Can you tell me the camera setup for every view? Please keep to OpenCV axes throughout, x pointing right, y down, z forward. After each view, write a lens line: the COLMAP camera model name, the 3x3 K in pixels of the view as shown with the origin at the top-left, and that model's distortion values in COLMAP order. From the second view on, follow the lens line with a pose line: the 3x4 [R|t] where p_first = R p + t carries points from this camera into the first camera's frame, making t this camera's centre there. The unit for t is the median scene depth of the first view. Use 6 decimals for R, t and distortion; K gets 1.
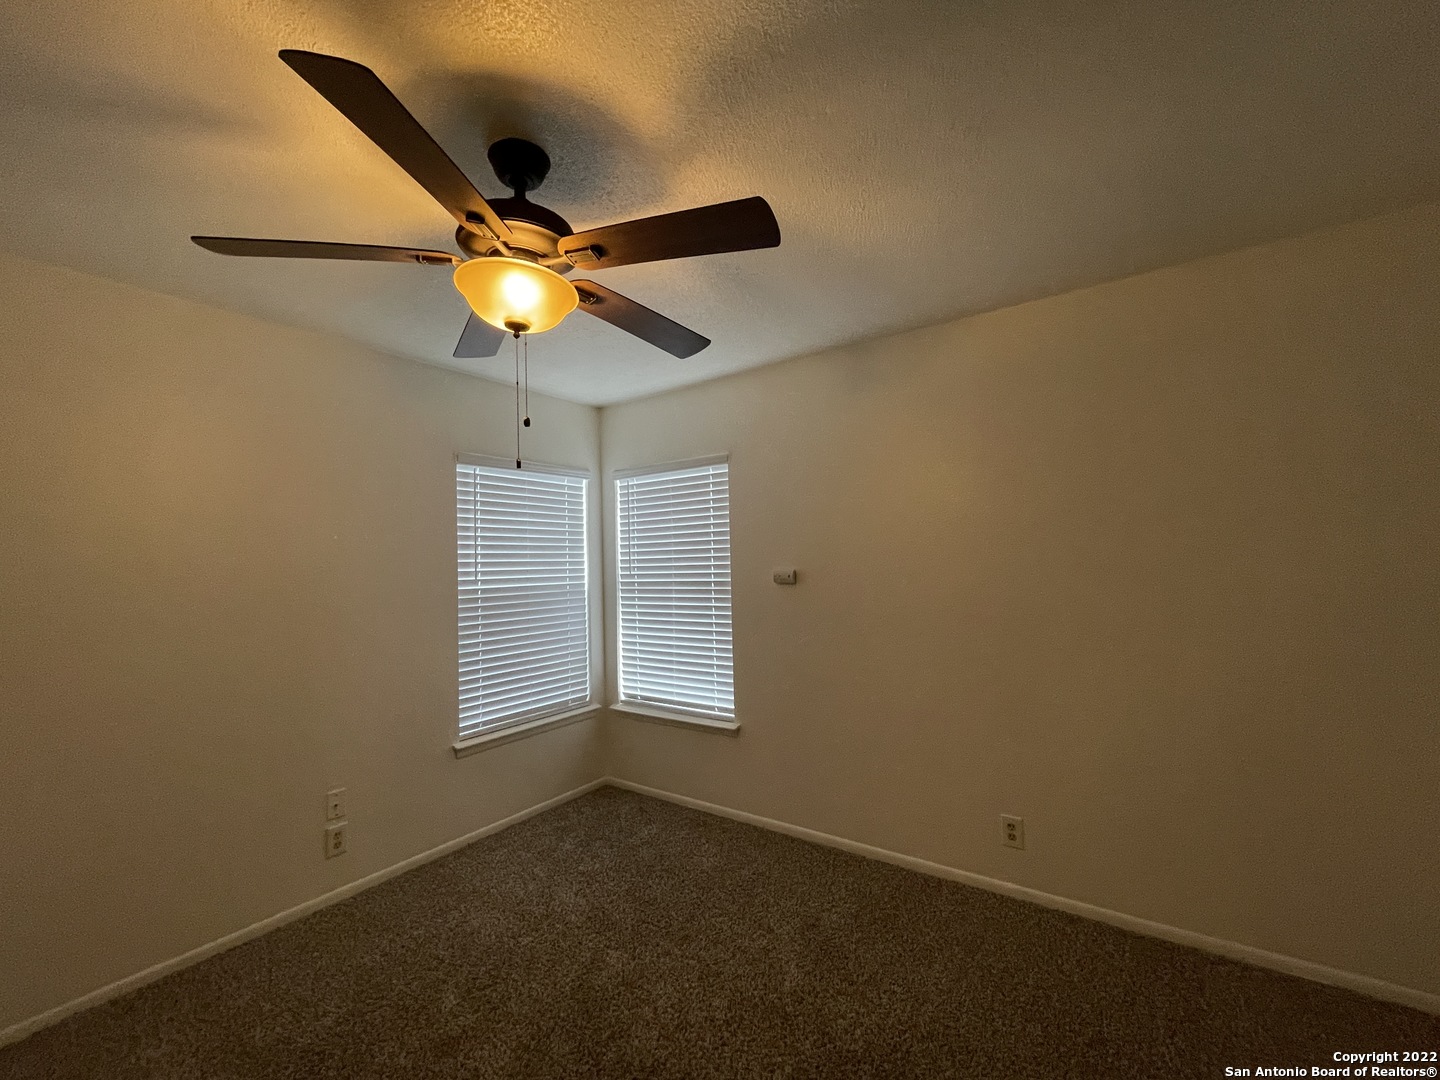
lens RADIAL K [[587.3, 0, 720.0], [0, 587.3, 540.0], [0, 0, 1]] dist [-0.003107, 0.000140]
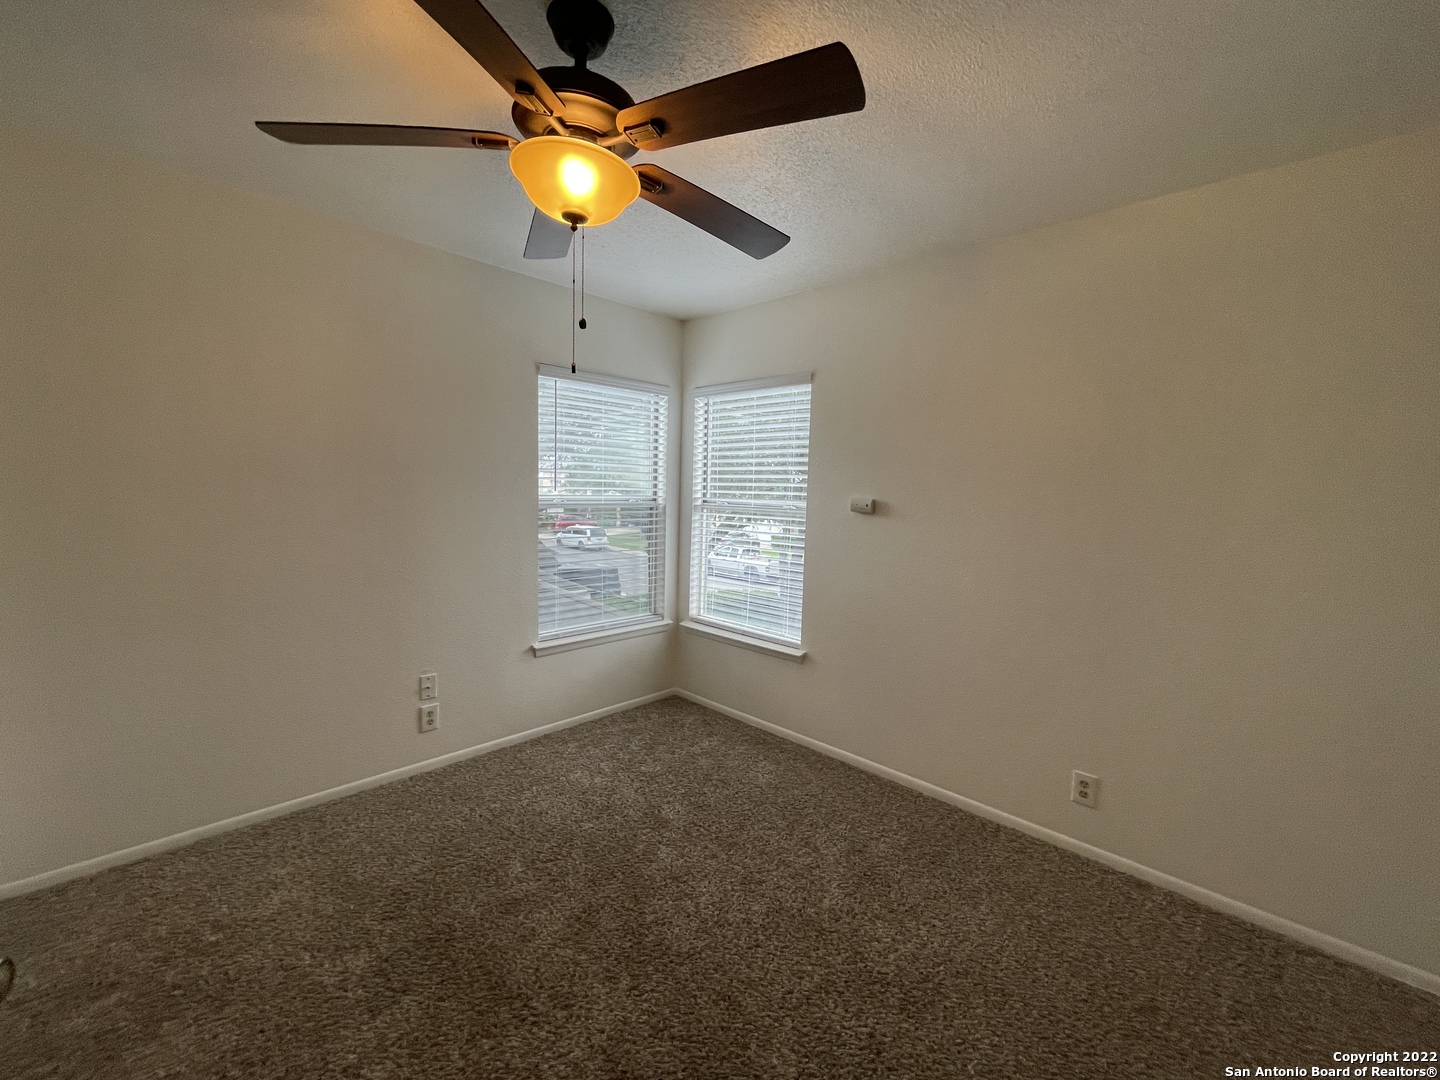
lens RADIAL K [[584.9, 0, 723.4], [0, 584.9, 538.3], [0, 0, 1]] dist [-0.003650, -0.000269]
pose [[0.987042, 0.067500, -0.145571, 0.043440], [-0.049231, 0.990853, 0.125642, 0.010315], [0.152721, -0.116848, 0.981337, 0.047094]]
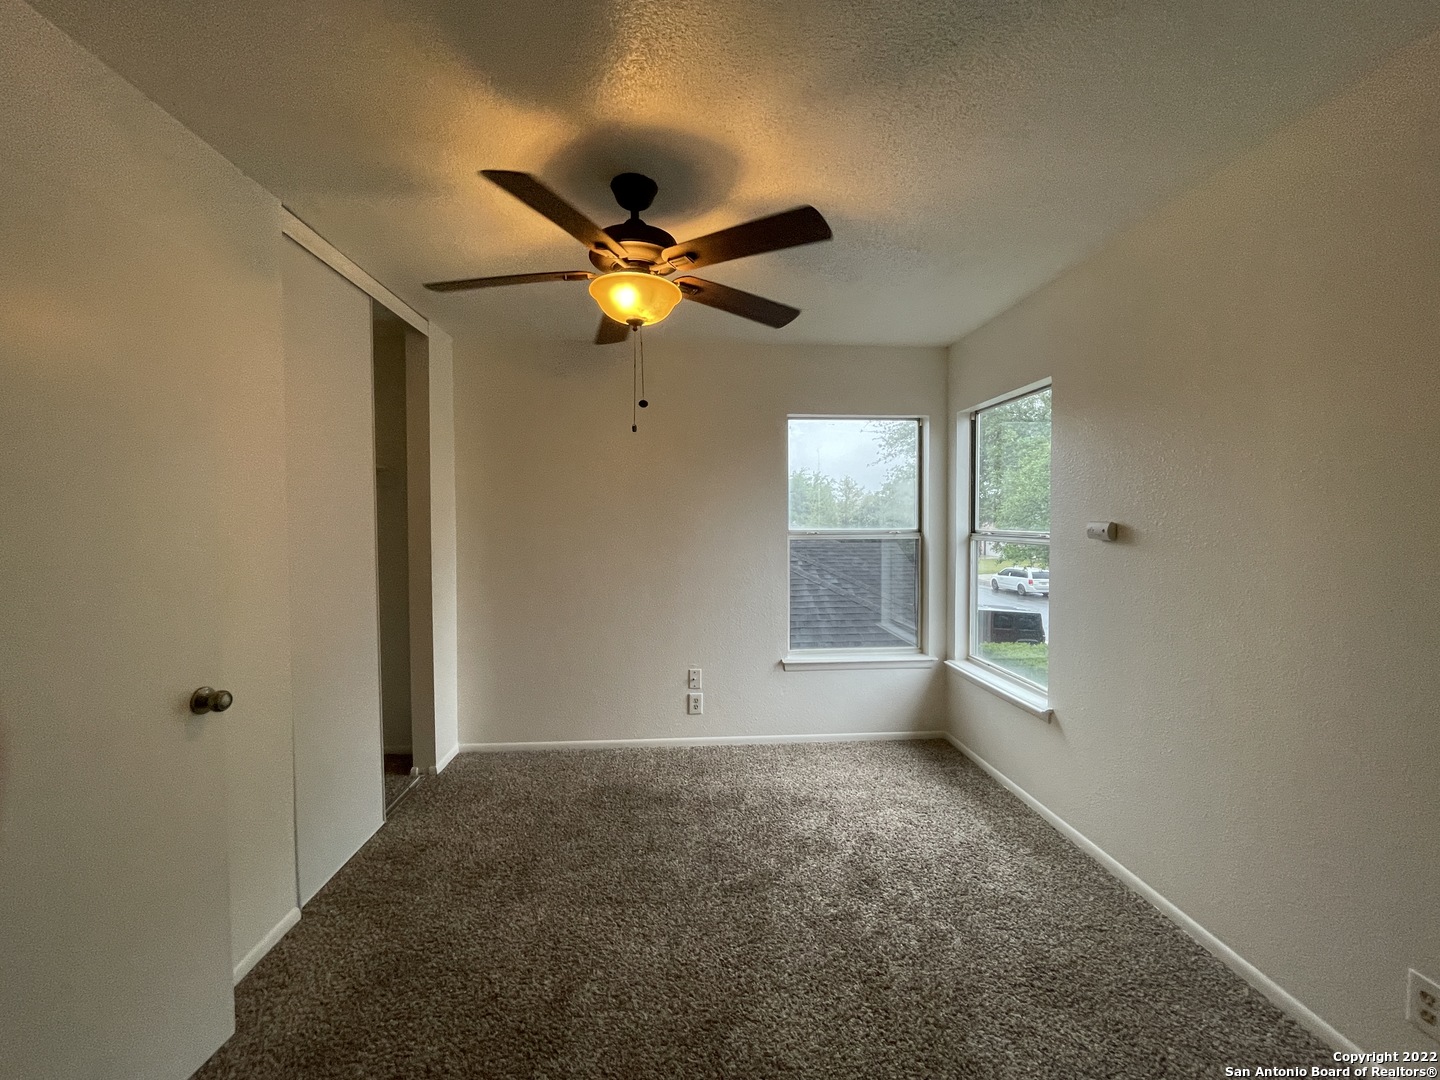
lens RADIAL K [[584.9, 0, 723.4], [0, 584.9, 538.3], [0, 0, 1]] dist [-0.003650, -0.000269]
pose [[0.642055, 0.046573, -0.765243, 0.565539], [0.012404, 0.997391, 0.071109, 0.017135], [0.766559, -0.055148, 0.639802, 0.211923]]
